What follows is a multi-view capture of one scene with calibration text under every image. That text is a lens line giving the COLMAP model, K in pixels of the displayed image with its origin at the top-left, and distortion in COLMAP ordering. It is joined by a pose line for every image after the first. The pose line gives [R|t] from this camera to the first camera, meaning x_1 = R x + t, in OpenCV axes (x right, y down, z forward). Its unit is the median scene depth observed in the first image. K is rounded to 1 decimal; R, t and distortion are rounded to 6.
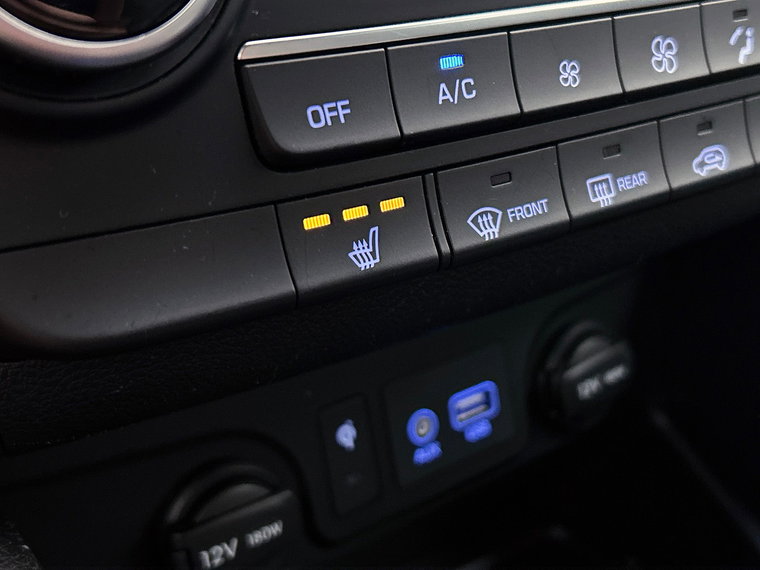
lens RADIAL K [[936.2, 0, 380.0], [0, 936.2, 285.0], [0, 0, 1]] dist [0.014527, 0.011752]
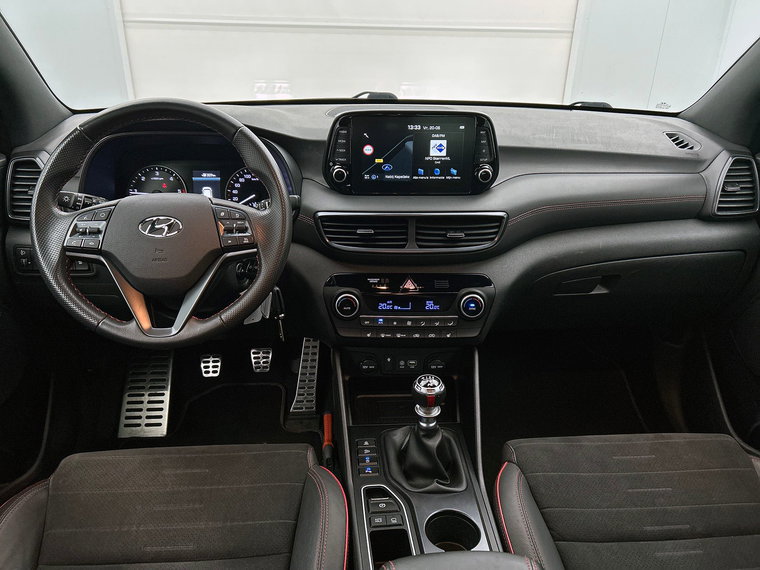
lens RADIAL K [[563.1, 0, 380.7], [0, 563.1, 271.3], [0, 0, 1]] dist [0.004423, -0.002380]
pose [[0.832128, 0.209921, -0.513319, 1.902476], [-0.250105, 0.968172, -0.009506, -0.418618], [0.494985, 0.136294, 0.858145, -2.695304]]
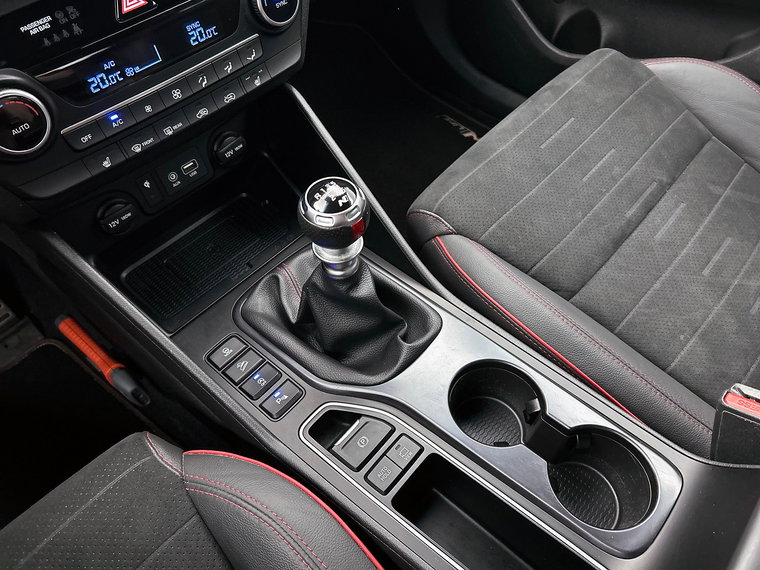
lens RADIAL K [[563.1, 0, 380.7], [0, 563.1, 271.3], [0, 0, 1]] dist [0.004423, -0.002380]
pose [[0.981531, -0.167416, 0.092571, 0.551308], [0.111713, 0.894414, 0.433064, -0.348992], [-0.155299, -0.414724, 0.896597, -1.106304]]
